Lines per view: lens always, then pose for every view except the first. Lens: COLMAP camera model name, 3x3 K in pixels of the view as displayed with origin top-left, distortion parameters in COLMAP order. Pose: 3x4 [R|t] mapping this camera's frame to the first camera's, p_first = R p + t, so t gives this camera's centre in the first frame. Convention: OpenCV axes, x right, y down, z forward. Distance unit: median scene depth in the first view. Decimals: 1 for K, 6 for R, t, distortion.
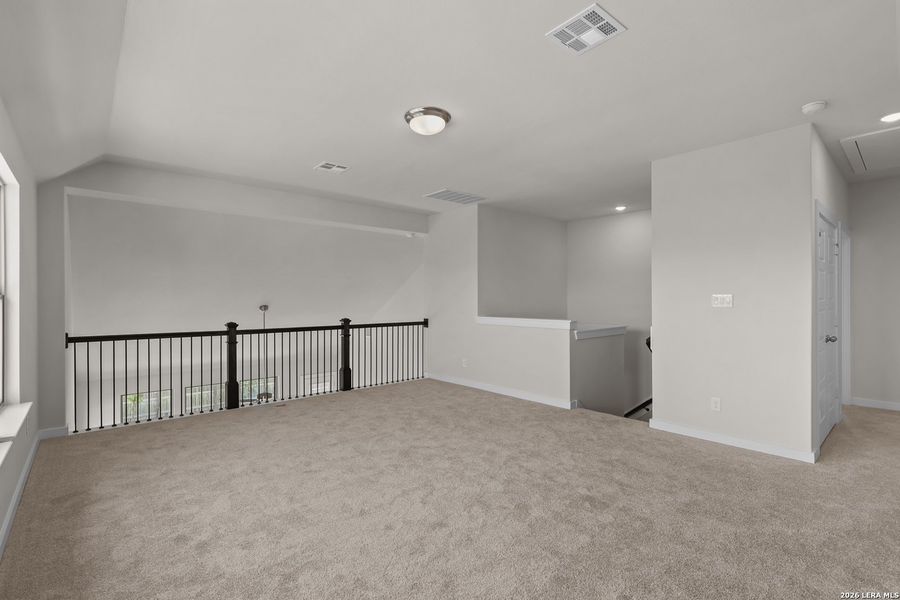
lens RADIAL K [[414.7, 0, 448.8], [0, 414.7, 296.6], [0, 0, 1]] dist [-0.001881, 0.000323]
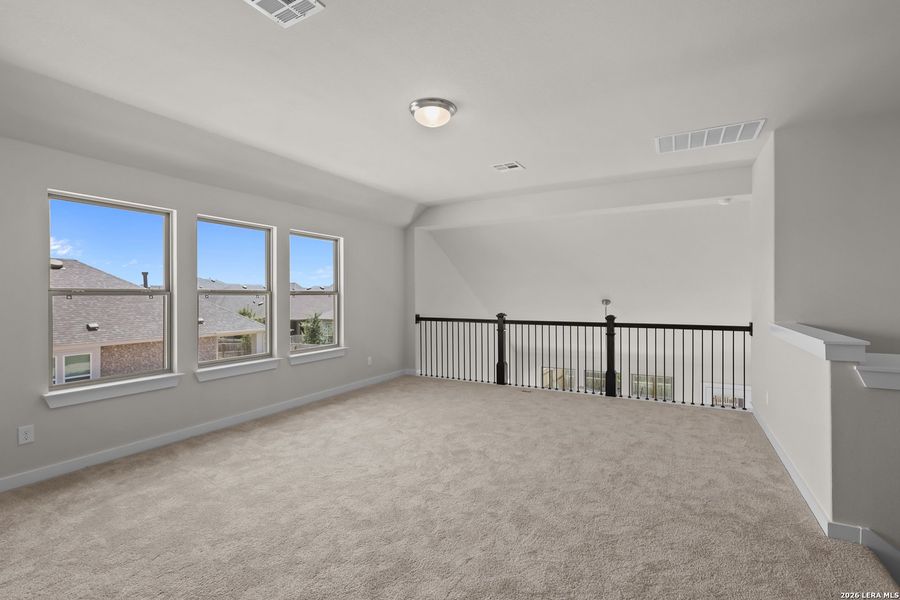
lens RADIAL K [[414.7, 0, 448.8], [0, 414.7, 296.6], [0, 0, 1]] dist [-0.001881, 0.000323]
pose [[0.339138, 0.006462, -0.940714, 0.406509], [0.010620, 0.999886, 0.010697, -0.000692], [0.940677, -0.013618, 0.339031, 0.322236]]
